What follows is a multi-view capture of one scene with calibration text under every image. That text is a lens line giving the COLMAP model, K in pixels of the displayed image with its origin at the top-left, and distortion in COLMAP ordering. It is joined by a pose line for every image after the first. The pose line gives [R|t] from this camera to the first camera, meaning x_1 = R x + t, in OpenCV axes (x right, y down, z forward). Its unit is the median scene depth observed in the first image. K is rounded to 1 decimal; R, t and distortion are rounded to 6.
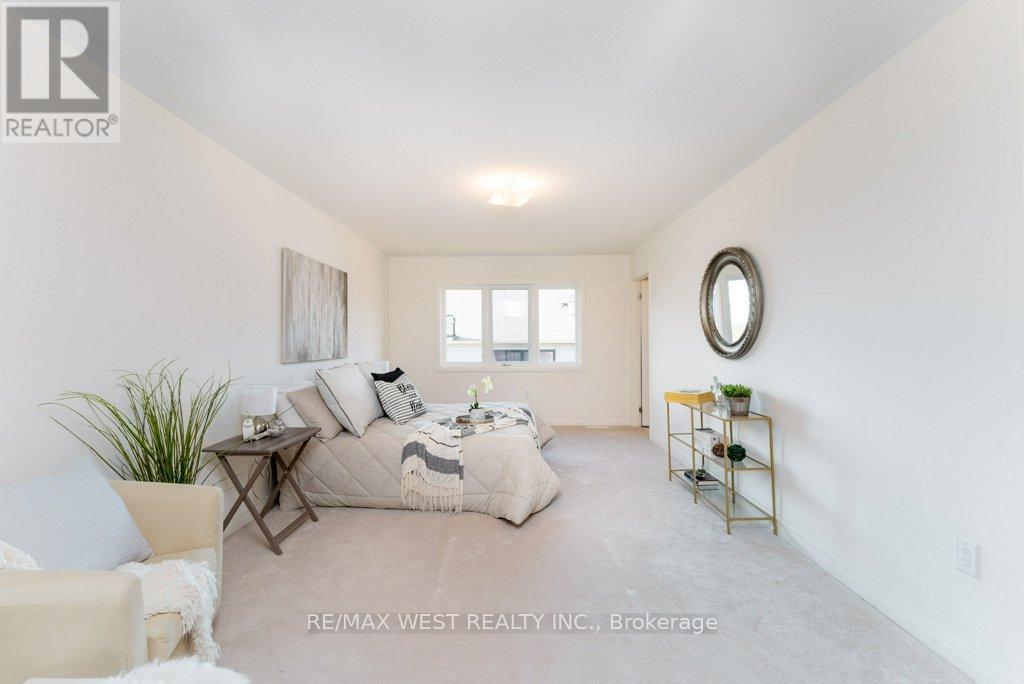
lens RADIAL K [[414.1, 0, 511.4], [0, 414.1, 339.9], [0, 0, 1]] dist [-0.001431, 0.000246]
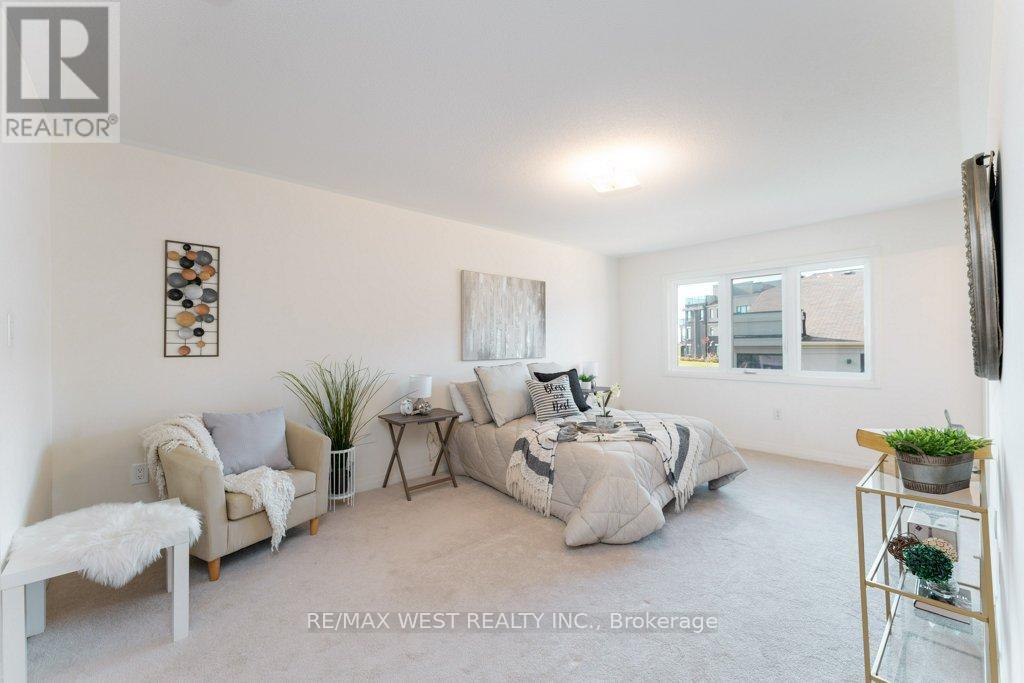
lens RADIAL K [[414.1, 0, 511.4], [0, 414.1, 339.4], [0, 0, 1]] dist [-0.001431, 0.000246]
pose [[0.682991, -0.004794, -0.730411, 0.506162], [0.002570, 0.999988, -0.004161, -0.002878], [0.730423, 0.000965, 0.682995, 0.243845]]
